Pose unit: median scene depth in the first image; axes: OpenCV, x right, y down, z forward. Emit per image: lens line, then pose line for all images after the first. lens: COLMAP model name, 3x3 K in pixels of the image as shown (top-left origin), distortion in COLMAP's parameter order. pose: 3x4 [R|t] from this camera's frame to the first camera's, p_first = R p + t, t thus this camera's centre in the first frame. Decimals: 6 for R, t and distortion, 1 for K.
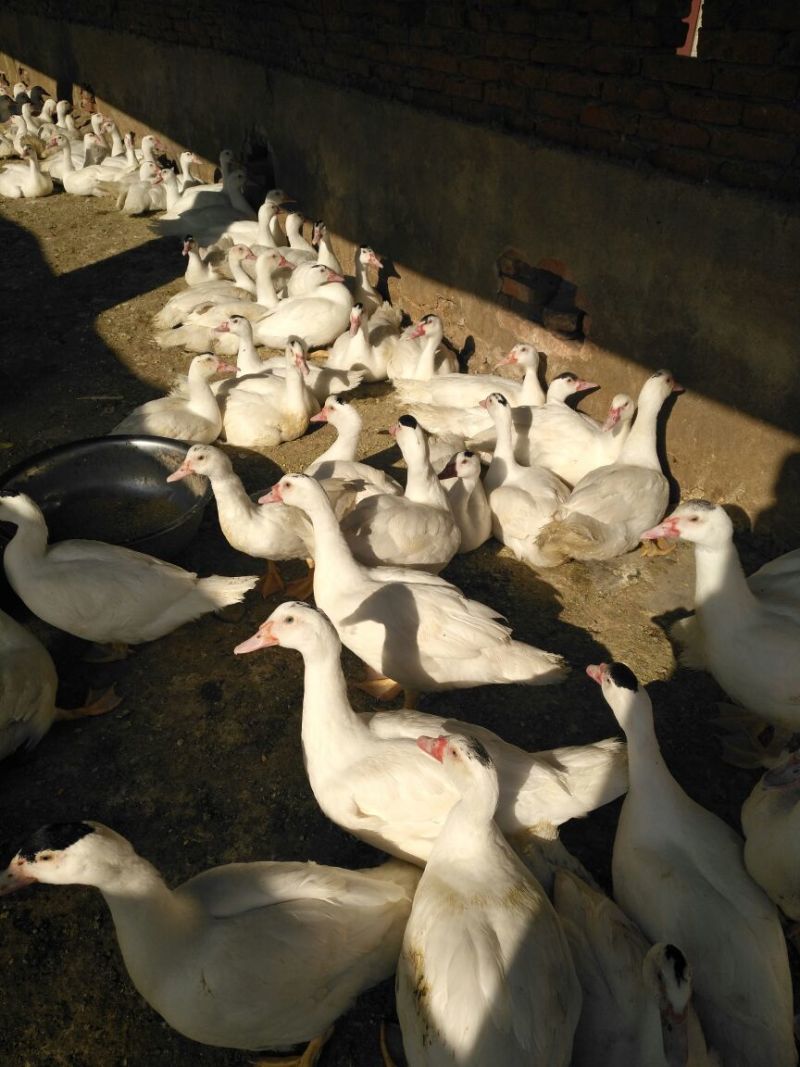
lens RADIAL K [[789.8, 0, 397.3], [0, 789.8, 524.3], [0, 0, 1]] dist [0.010890, 0.007066]
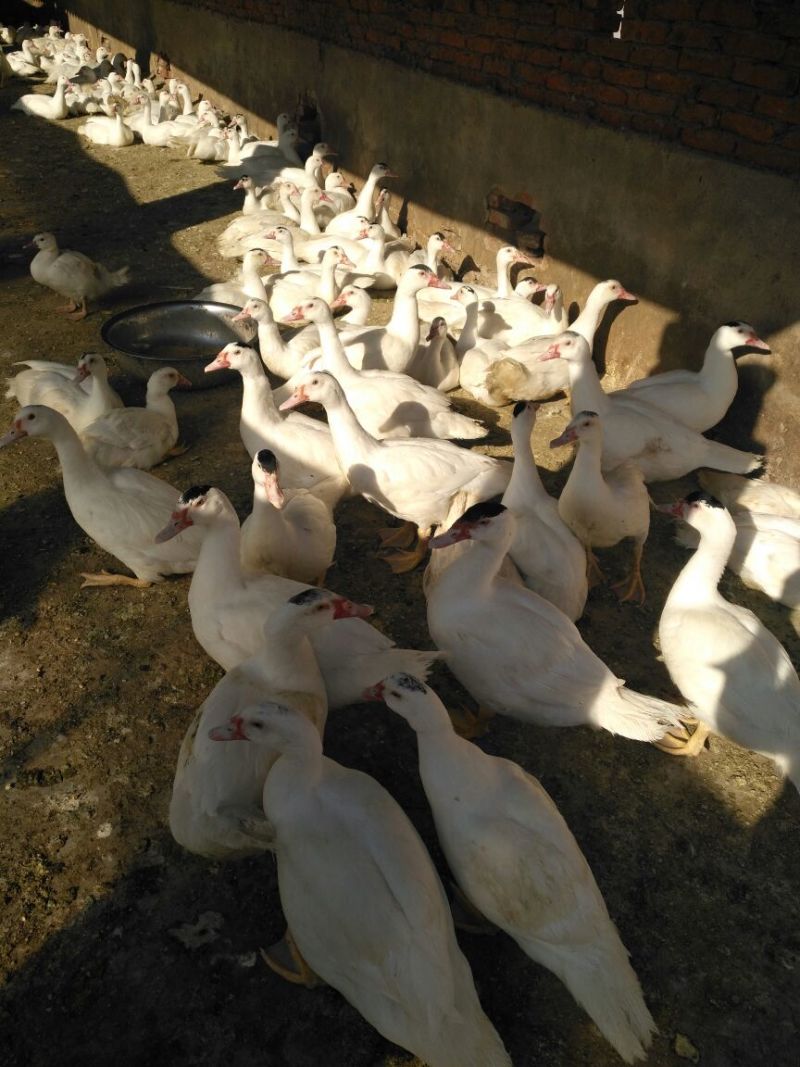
lens RADIAL K [[789.8, 0, 397.3], [0, 789.8, 524.3], [0, 0, 1]] dist [0.010890, 0.007066]
pose [[0.997318, 0.064512, -0.034578, 0.050998], [-0.064174, 0.997880, 0.010785, 0.167556], [0.035200, -0.008537, 0.999344, -0.255910]]
